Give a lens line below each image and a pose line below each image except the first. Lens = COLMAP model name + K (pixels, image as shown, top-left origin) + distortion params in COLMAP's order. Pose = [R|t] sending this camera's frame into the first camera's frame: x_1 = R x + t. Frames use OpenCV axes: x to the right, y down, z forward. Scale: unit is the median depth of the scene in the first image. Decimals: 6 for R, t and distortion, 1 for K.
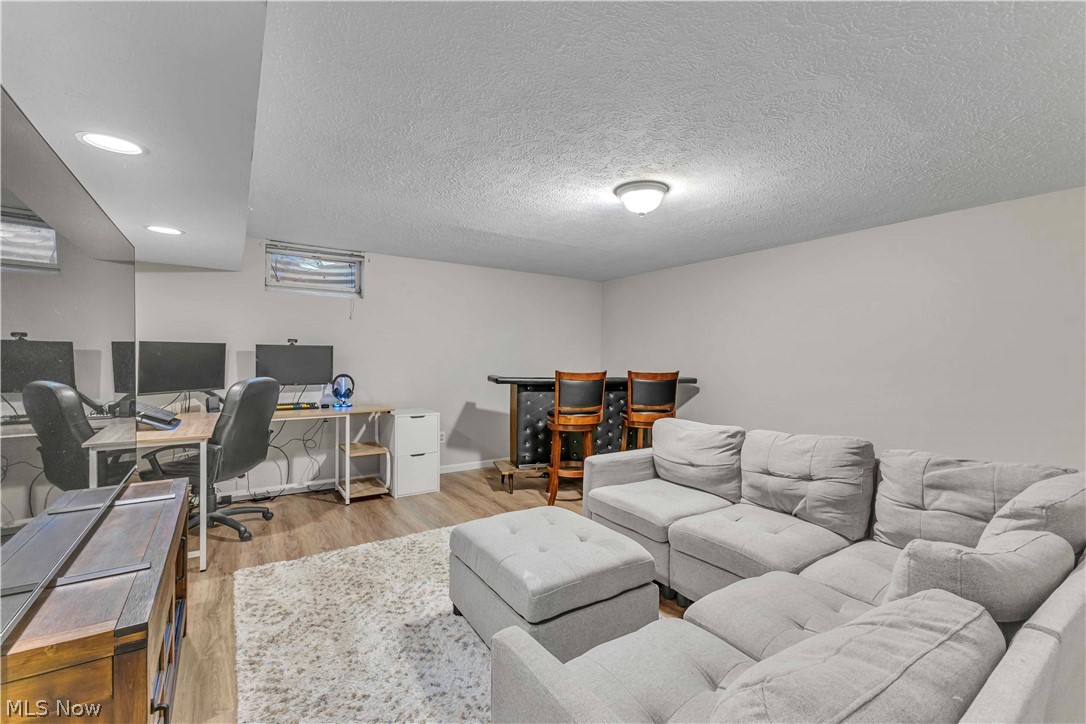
lens RADIAL K [[470.5, 0, 536.3], [0, 470.5, 361.3], [0, 0, 1]] dist [0.008670, -0.001502]
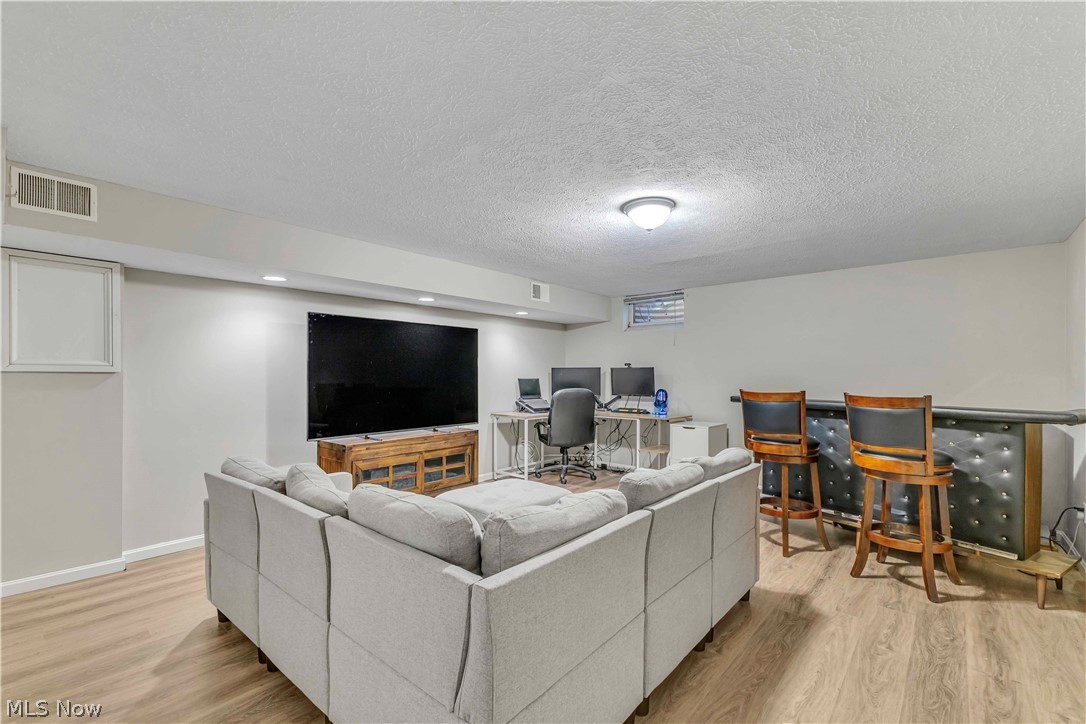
lens RADIAL K [[470.5, 0, 536.3], [0, 470.5, 367.1], [0, 0, 1]] dist [0.008670, -0.001502]
pose [[0.266008, -0.021677, -0.963727, 0.744435], [-0.017085, 0.999484, -0.027197, 0.008185], [0.963820, 0.023700, 0.265500, 0.339700]]
